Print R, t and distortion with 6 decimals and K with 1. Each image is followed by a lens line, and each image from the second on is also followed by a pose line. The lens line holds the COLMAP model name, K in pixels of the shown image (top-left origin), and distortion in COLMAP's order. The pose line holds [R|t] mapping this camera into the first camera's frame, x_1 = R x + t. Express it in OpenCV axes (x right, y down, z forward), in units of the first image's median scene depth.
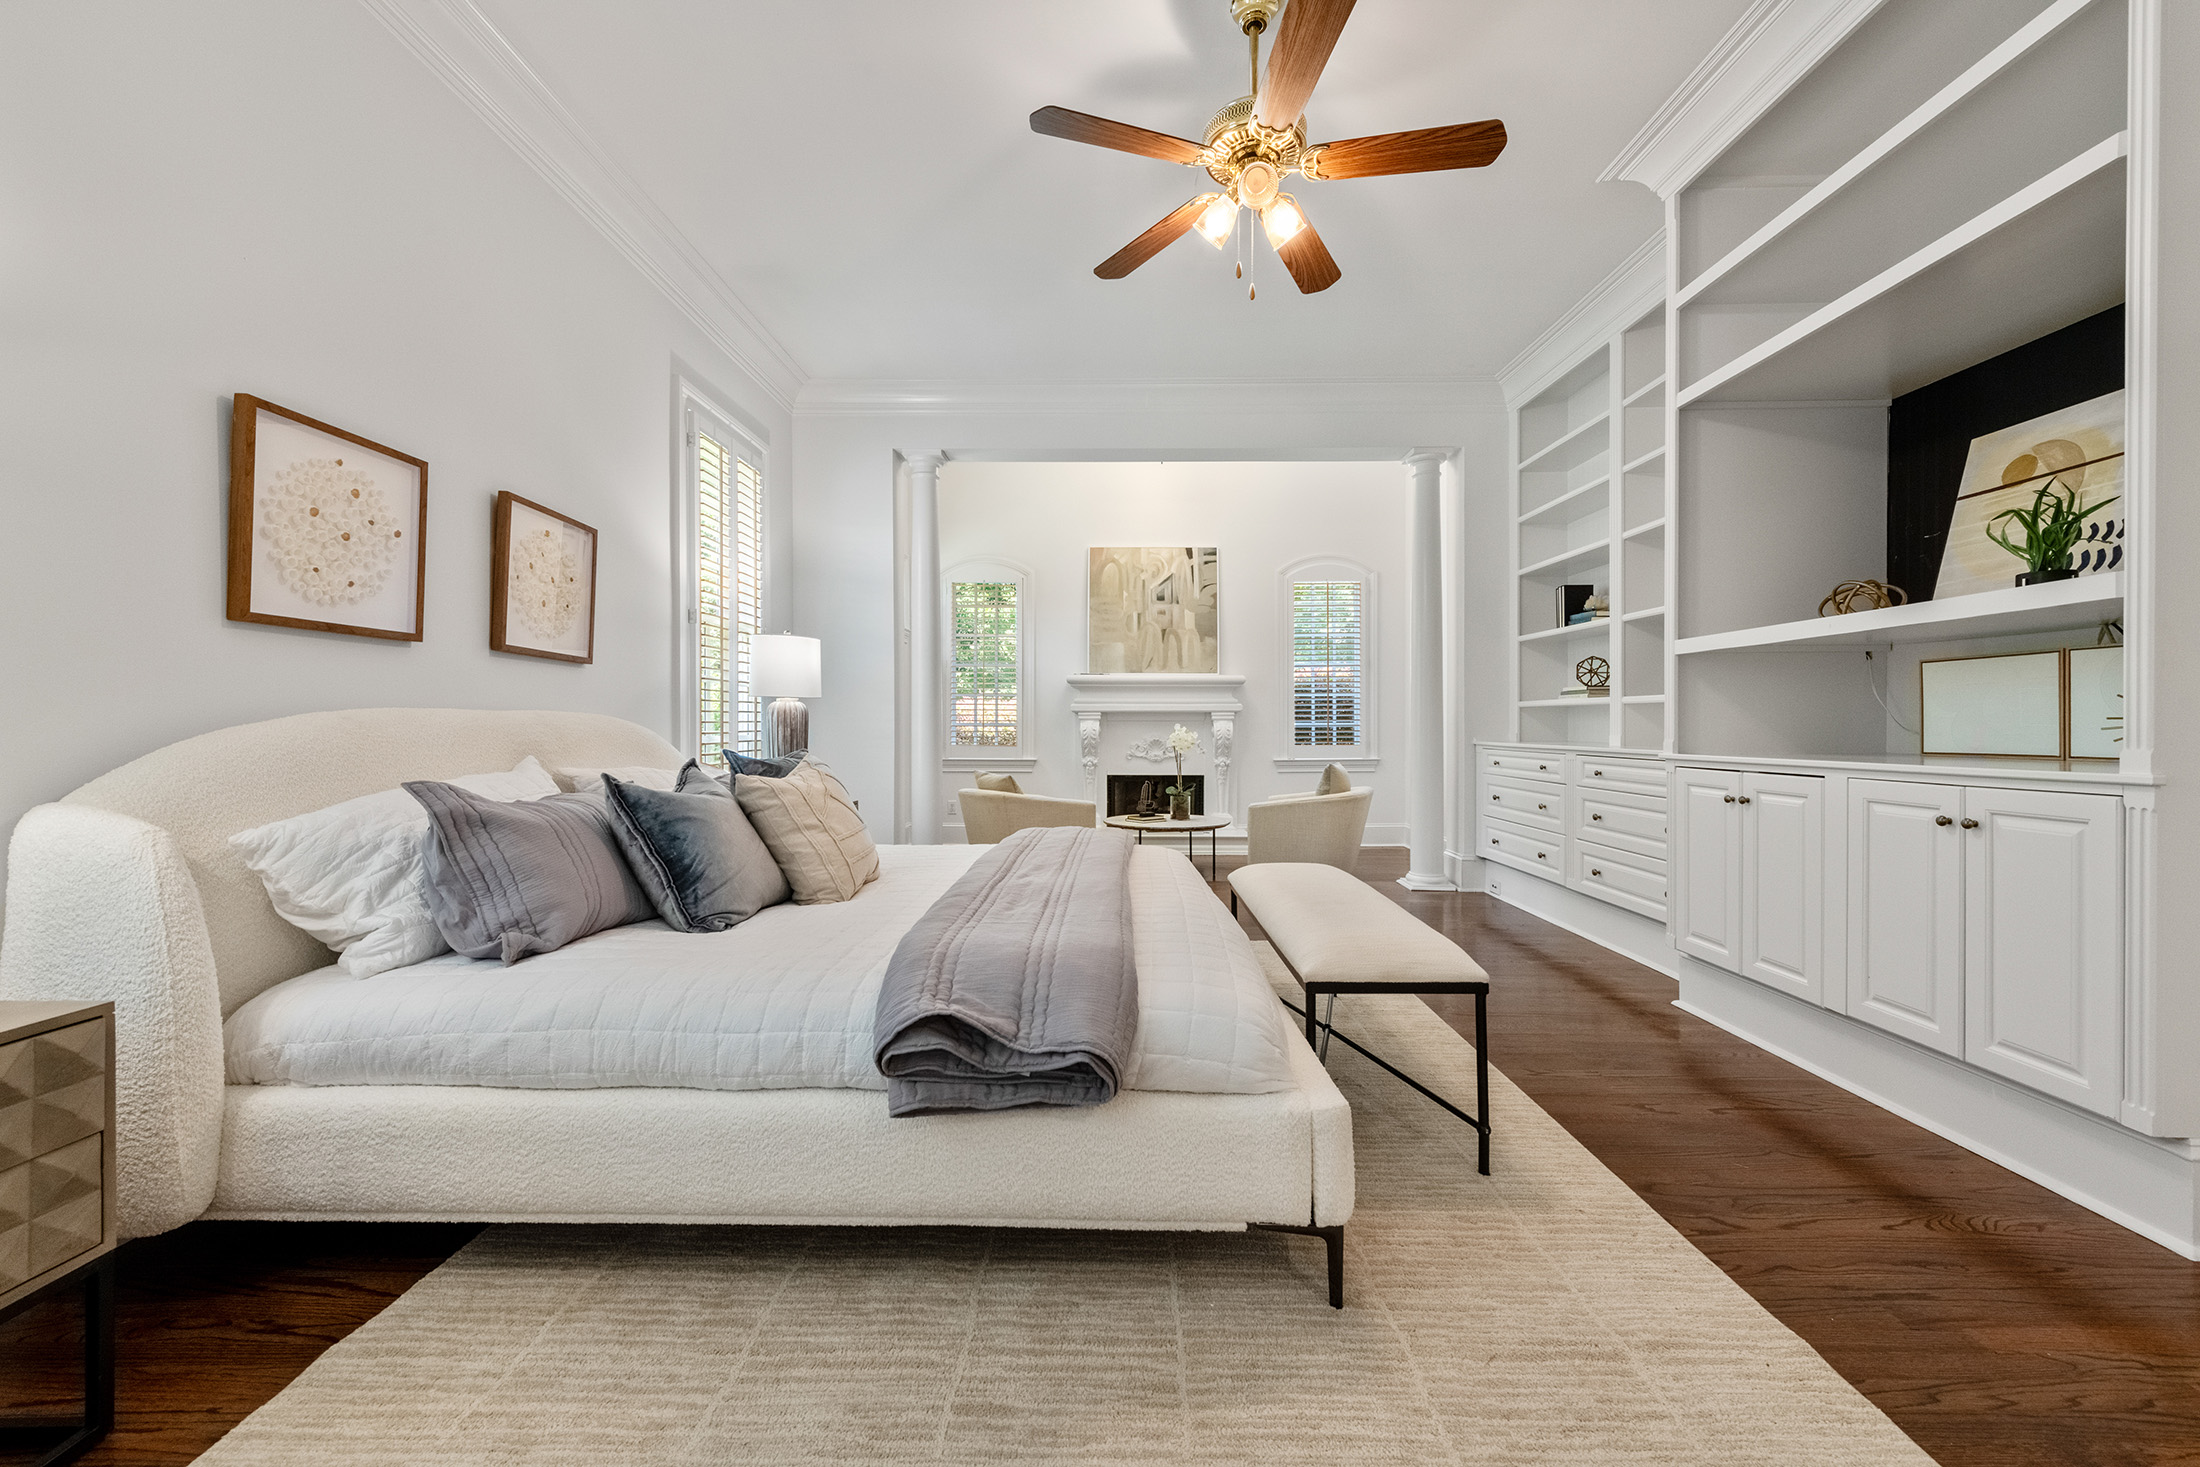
lens RADIAL K [[863.4, 0, 1104.3], [0, 863.4, 730.8], [0, 0, 1]] dist [0.019617, -0.006824]
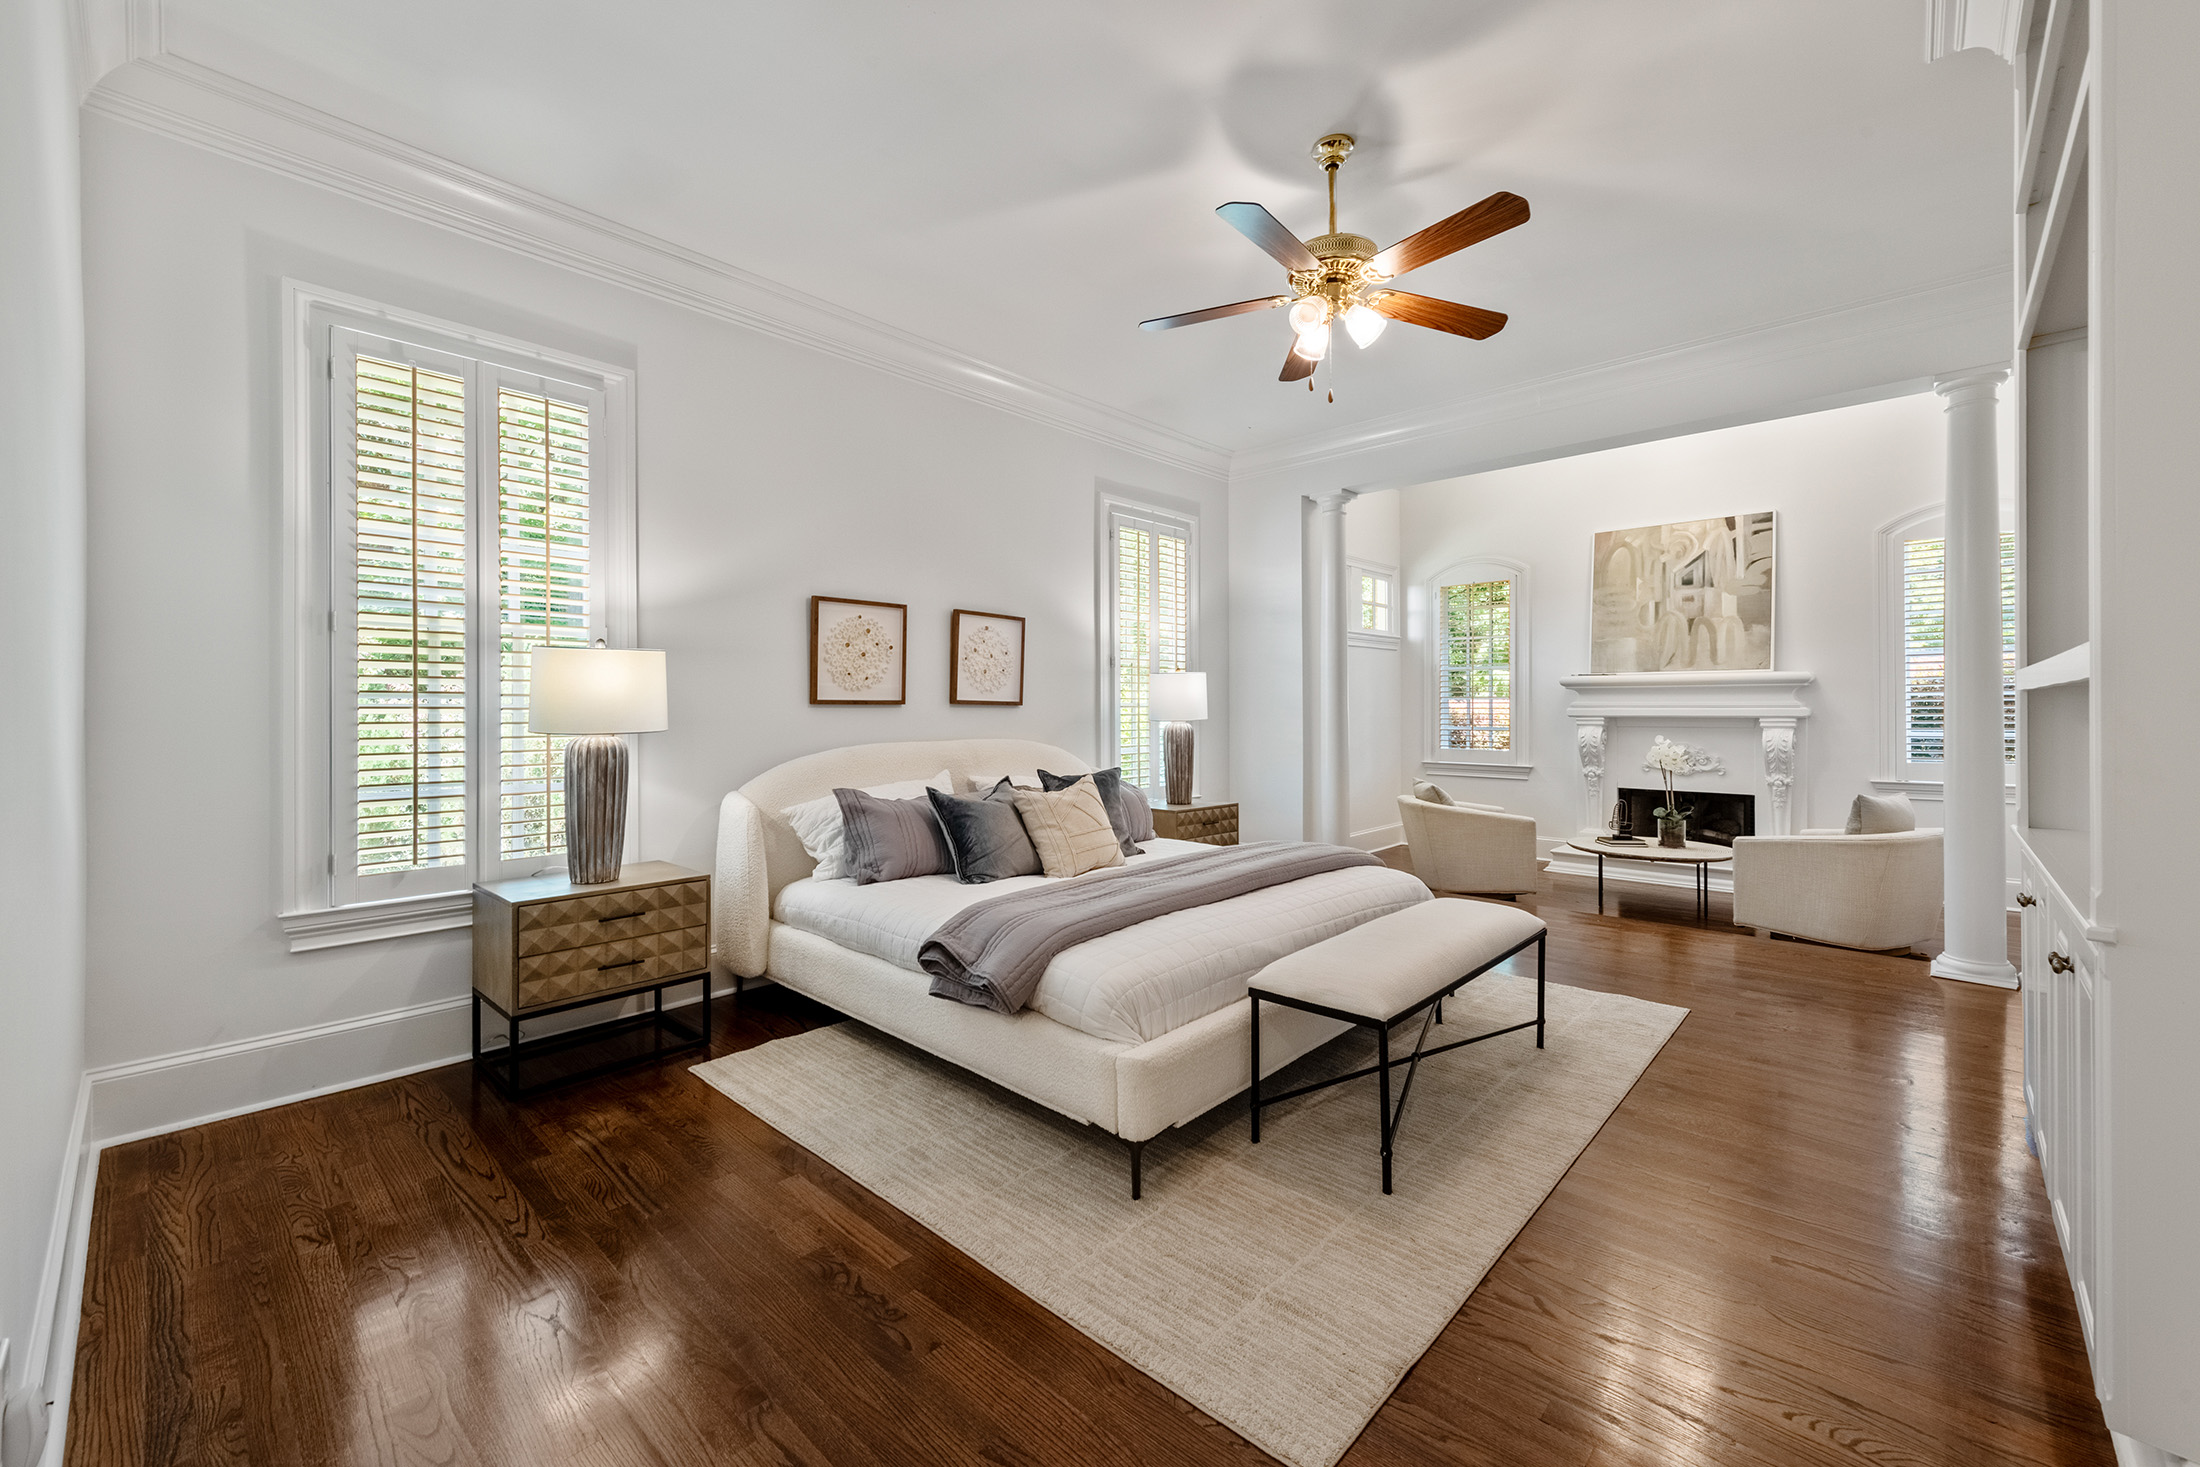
lens RADIAL K [[875.5, 0, 1105.1], [0, 875.5, 710.7], [0, 0, 1]] dist [0.015287, -0.003799]
pose [[0.740775, -0.000409, -0.671753, 0.223933], [-0.001155, 0.999998, -0.001882, -0.025794], [0.671752, 0.002170, 0.740773, -0.019781]]
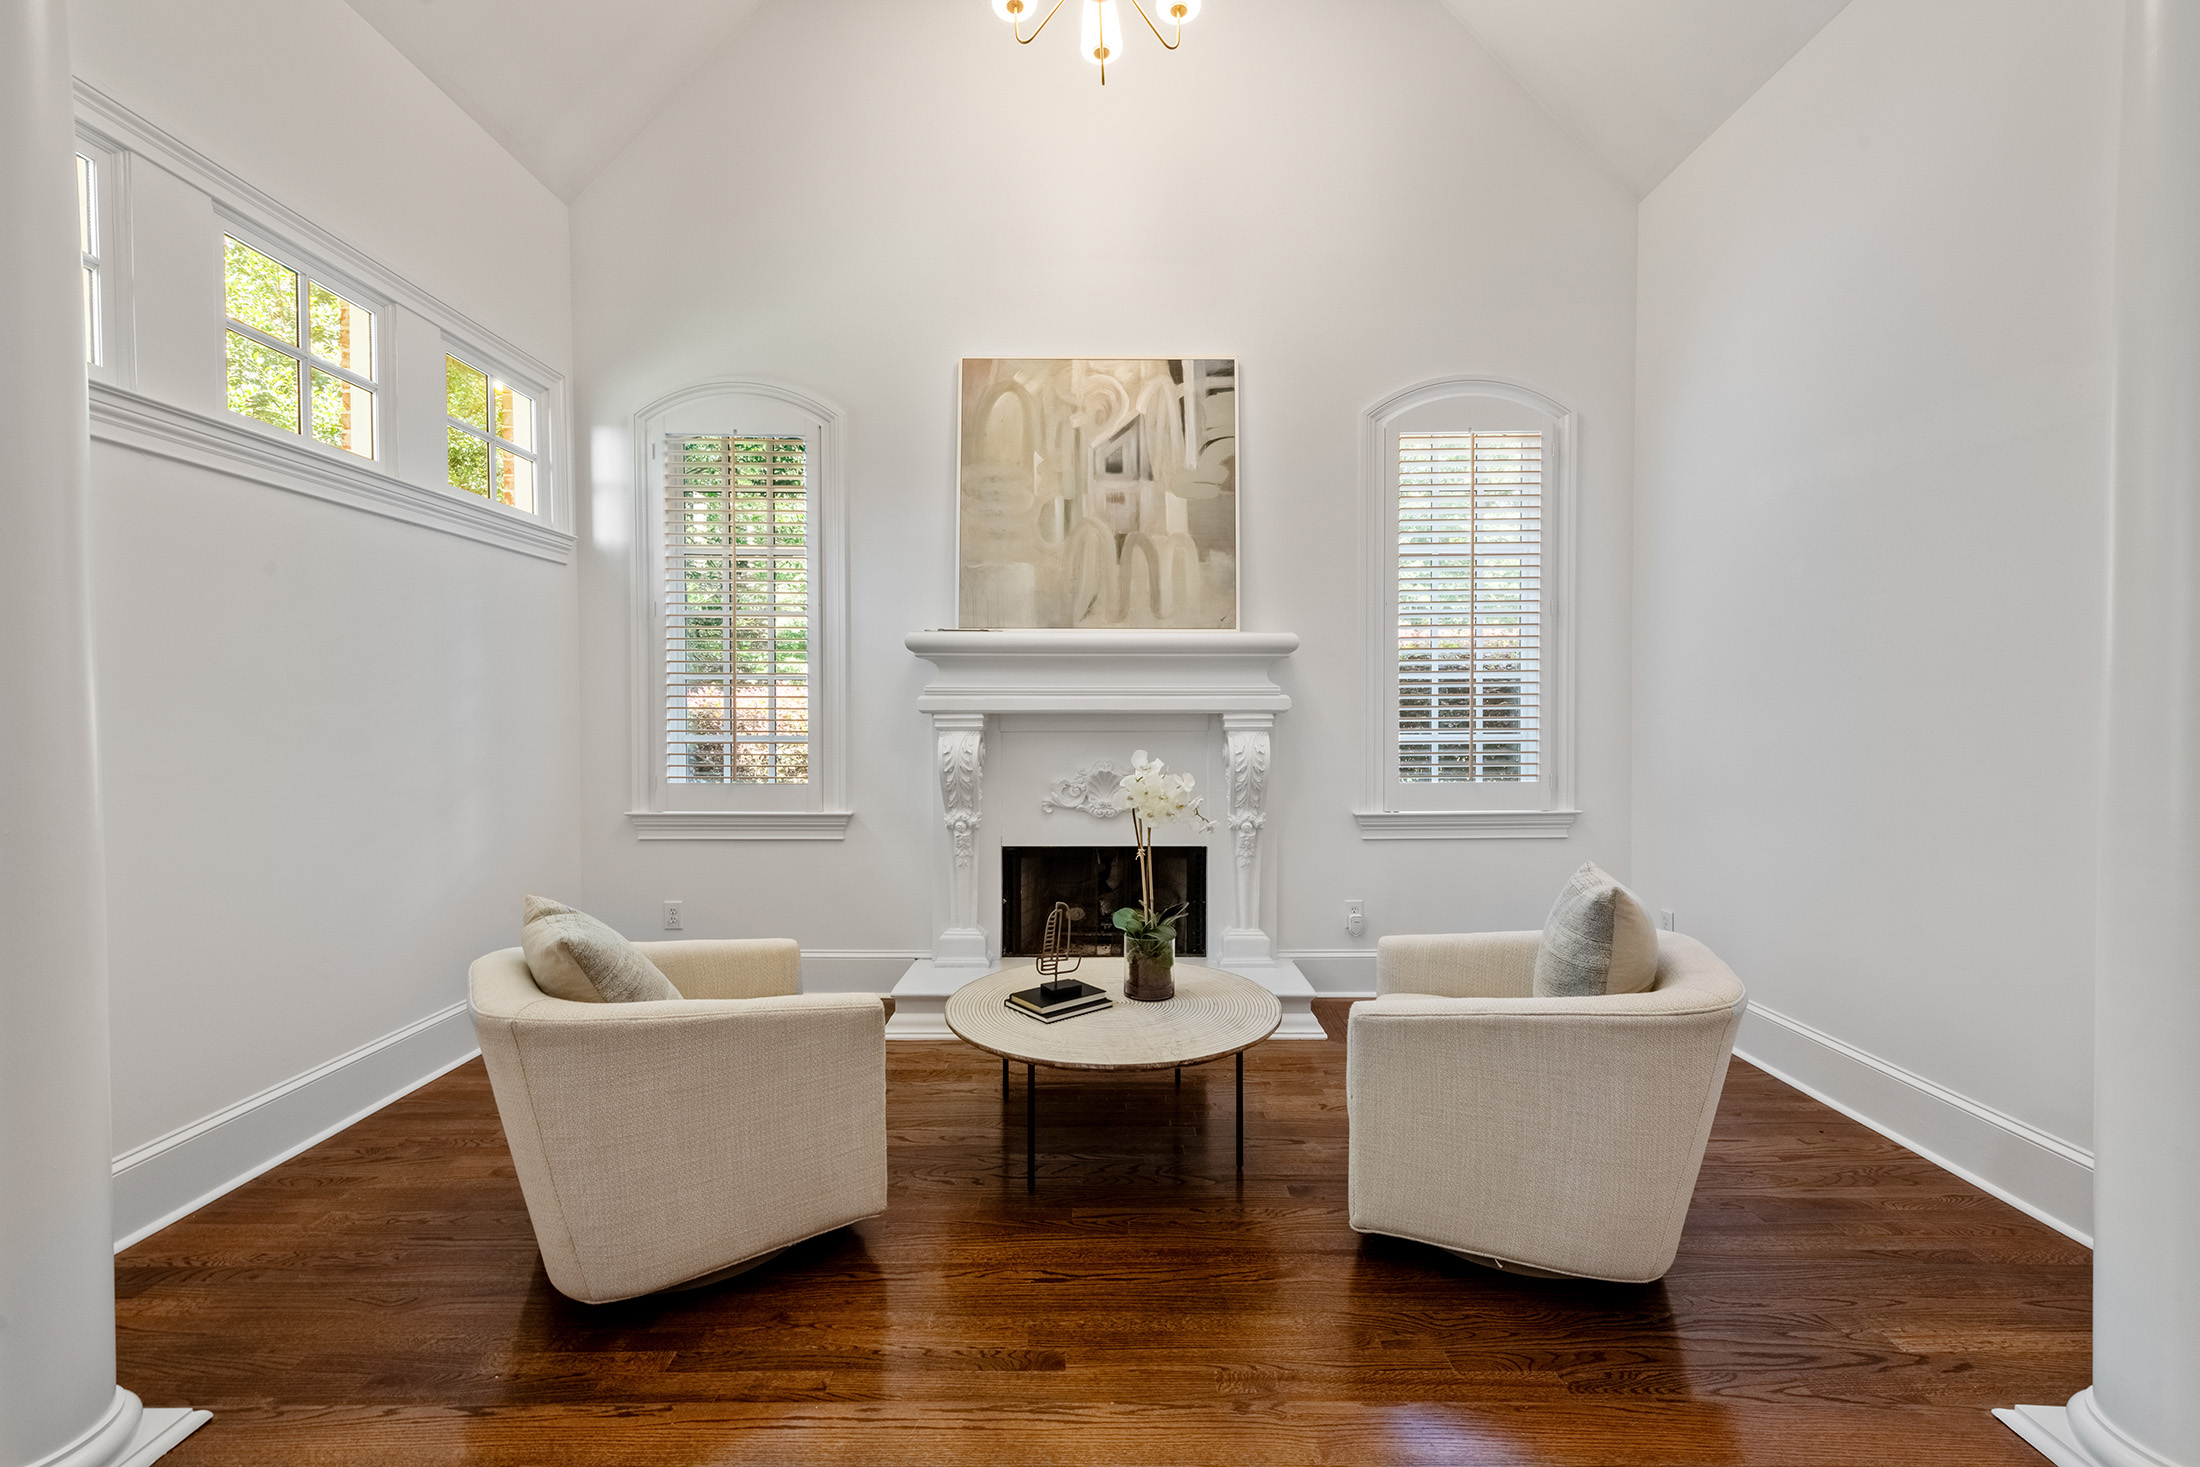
lens RADIAL K [[923.1, 0, 1095.2], [0, 923.1, 734.3], [0, 0, 1]] dist [0.000917, -0.000074]
pose [[0.999993, -0.001136, 0.003584, 0.053733], [0.001083, 0.999889, 0.014828, -0.017711], [-0.003600, -0.014824, 0.999884, 0.506605]]
